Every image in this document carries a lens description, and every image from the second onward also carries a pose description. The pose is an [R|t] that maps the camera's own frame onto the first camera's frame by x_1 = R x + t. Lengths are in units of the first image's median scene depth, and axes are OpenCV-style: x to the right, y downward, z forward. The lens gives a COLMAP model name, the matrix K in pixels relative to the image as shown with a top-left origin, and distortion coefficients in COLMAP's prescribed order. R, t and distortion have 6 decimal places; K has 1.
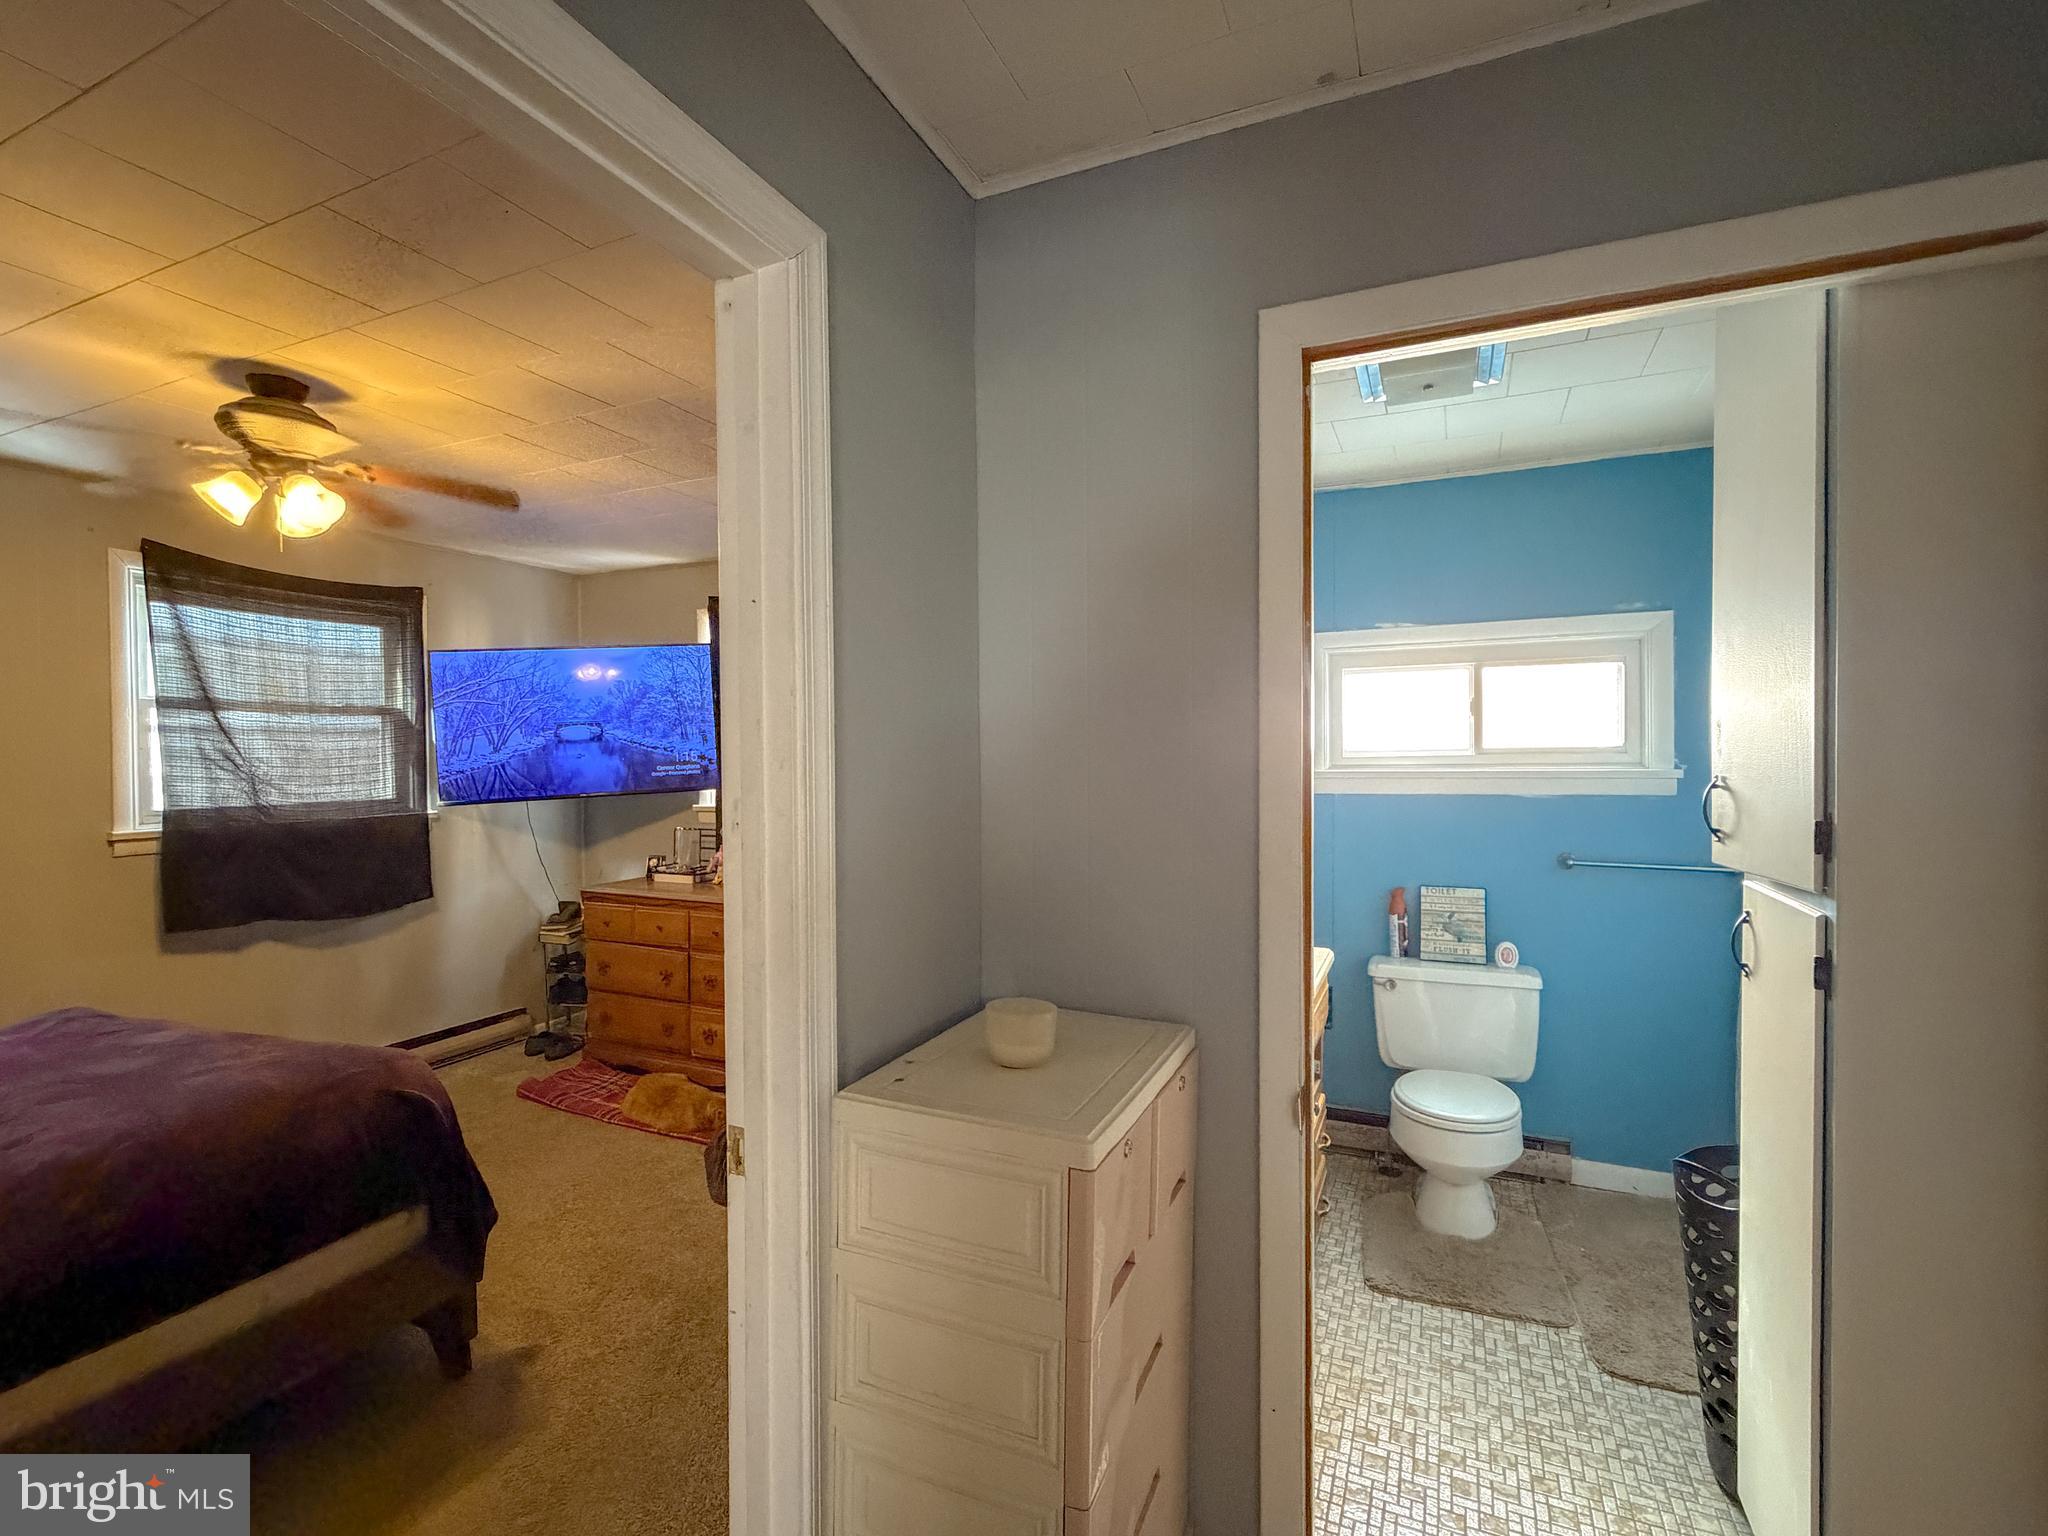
lens RADIAL K [[935.4, 0, 1032.3], [0, 935.4, 771.1], [0, 0, 1]] dist [0.002263, 0.000523]
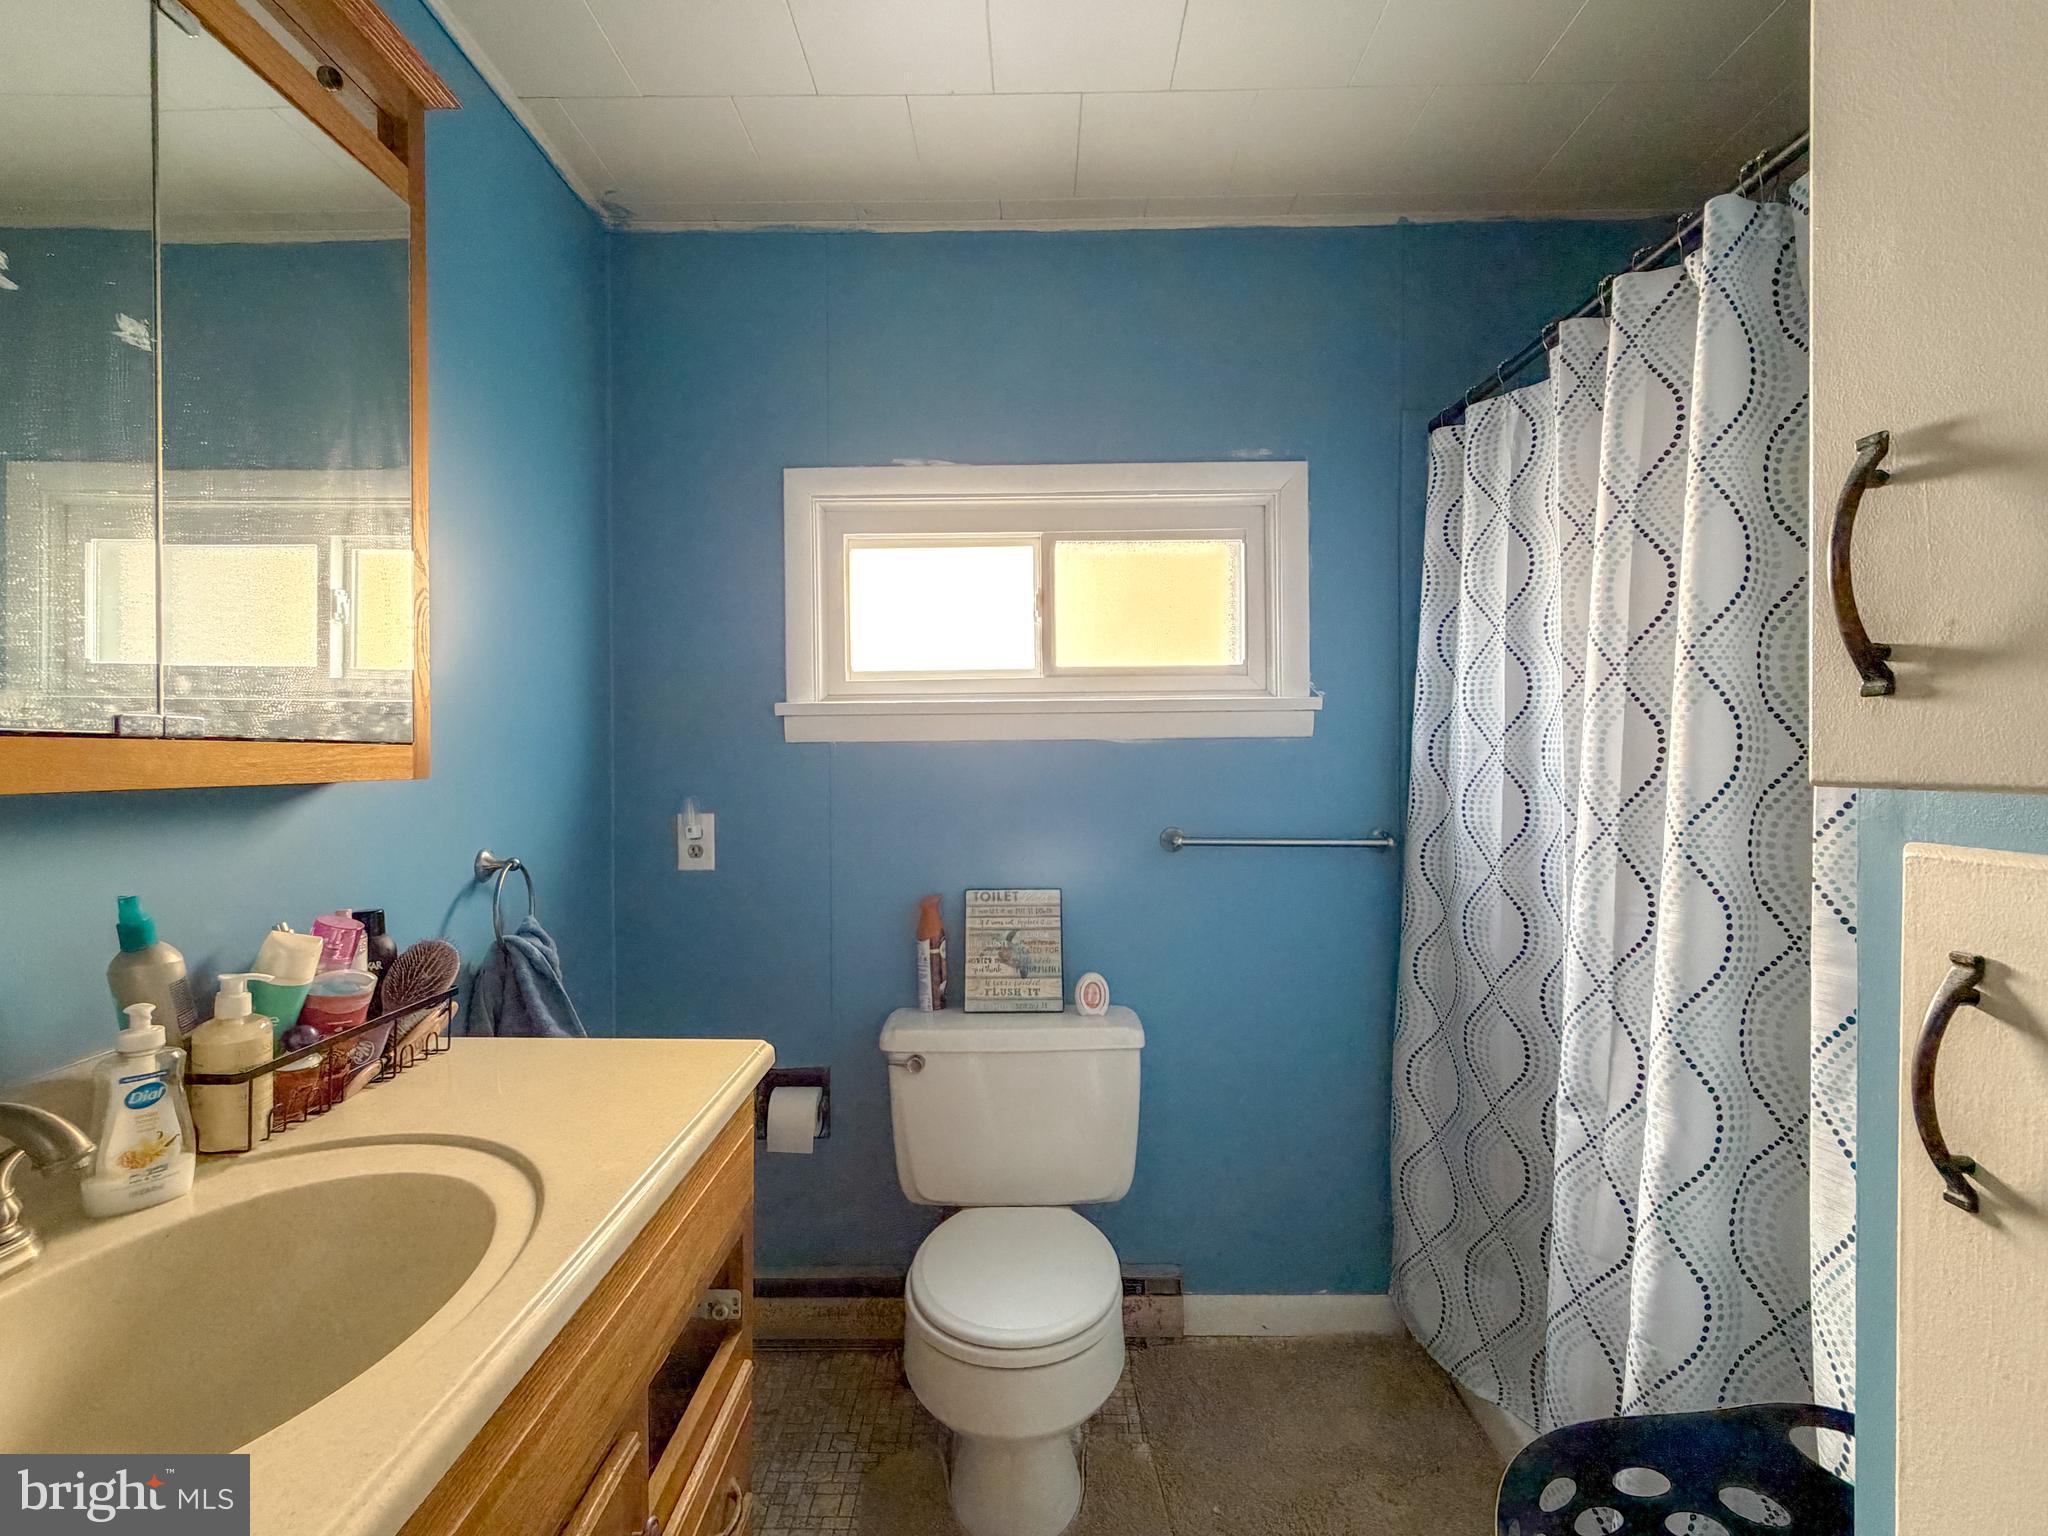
lens RADIAL K [[935.4, 0, 1026.4], [0, 935.4, 757.9], [0, 0, 1]] dist [0.002263, 0.000523]
pose [[0.913222, -0.005479, 0.407425, 0.770313], [0.007595, 0.999965, -0.003576, 0.148301], [-0.407391, 0.006360, 0.913231, 1.614429]]
